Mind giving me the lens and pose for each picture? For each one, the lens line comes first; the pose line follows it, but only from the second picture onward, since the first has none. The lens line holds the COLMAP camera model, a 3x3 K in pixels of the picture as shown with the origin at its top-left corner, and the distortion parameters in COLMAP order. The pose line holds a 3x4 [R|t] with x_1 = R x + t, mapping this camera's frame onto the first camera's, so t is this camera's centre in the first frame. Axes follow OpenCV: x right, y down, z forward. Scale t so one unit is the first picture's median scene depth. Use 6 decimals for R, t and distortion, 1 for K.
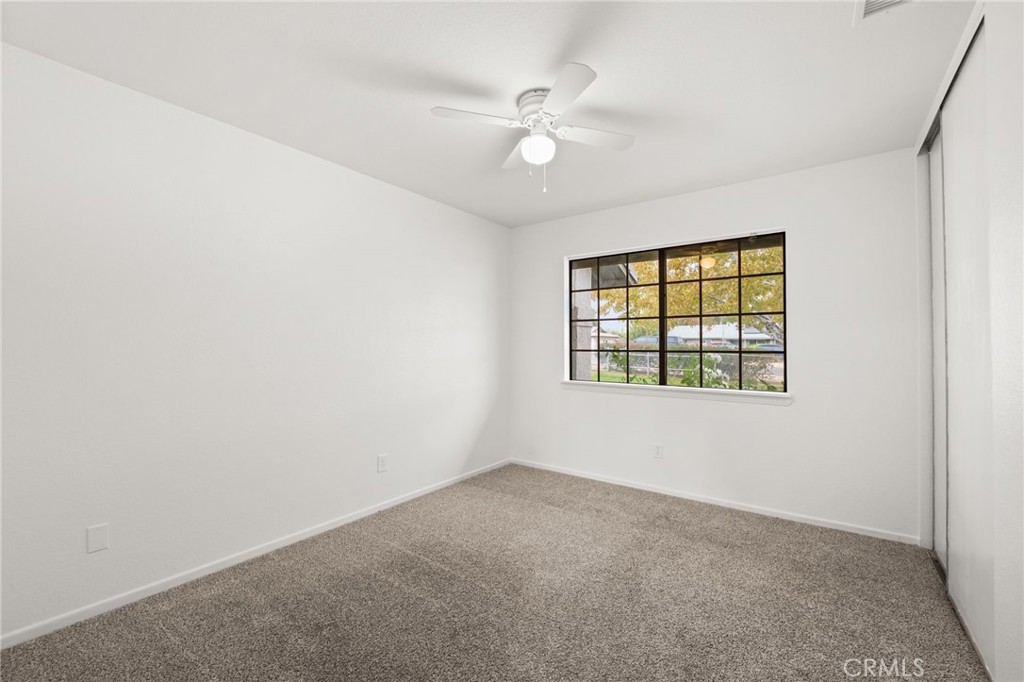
lens RADIAL K [[425.9, 0, 512.8], [0, 425.9, 356.3], [0, 0, 1]] dist [-0.002352, -0.000291]
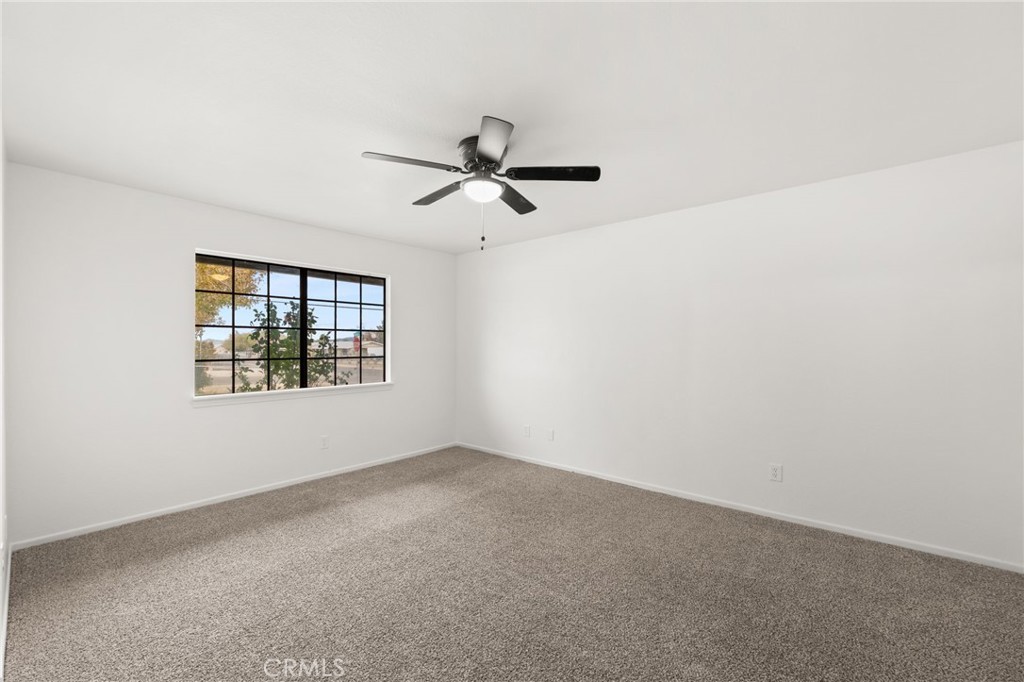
lens RADIAL K [[425.9, 0, 512.8], [0, 425.9, 356.3], [0, 0, 1]] dist [-0.002352, -0.000291]
pose [[0.089067, -0.016652, 0.995886, -0.730282], [0.026164, 0.999554, 0.014374, -0.015470], [-0.995682, 0.024776, 0.089463, 0.345114]]
